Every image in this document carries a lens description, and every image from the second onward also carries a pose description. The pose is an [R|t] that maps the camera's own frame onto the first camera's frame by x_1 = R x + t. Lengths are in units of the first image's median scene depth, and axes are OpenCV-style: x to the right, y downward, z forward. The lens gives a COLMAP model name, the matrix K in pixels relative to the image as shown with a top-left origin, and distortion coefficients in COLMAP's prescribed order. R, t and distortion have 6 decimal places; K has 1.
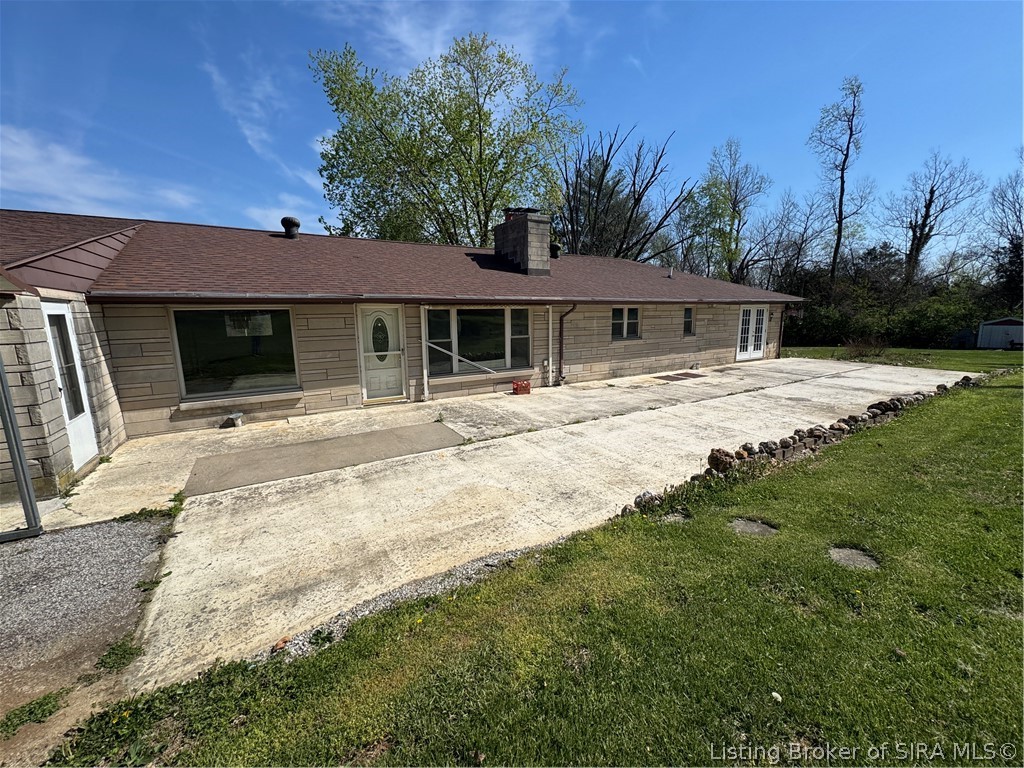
lens RADIAL K [[408.8, 0, 511.0], [0, 408.8, 384.6], [0, 0, 1]] dist [-0.000624, 0.000167]
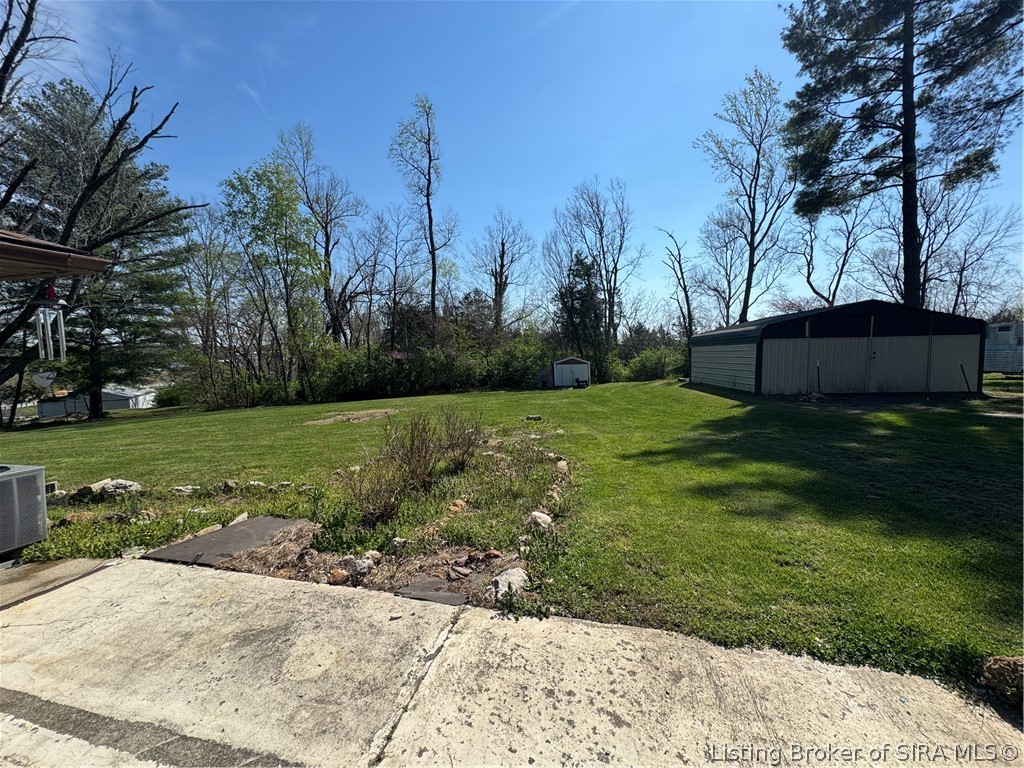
lens RADIAL K [[408.8, 0, 510.8], [0, 408.8, 382.2], [0, 0, 1]] dist [-0.000624, 0.000167]
pose [[0.704235, -0.048999, 0.708274, 0.266627], [0.132265, 0.989205, -0.063077, -0.040551], [-0.697538, 0.138101, 0.703114, 0.280582]]
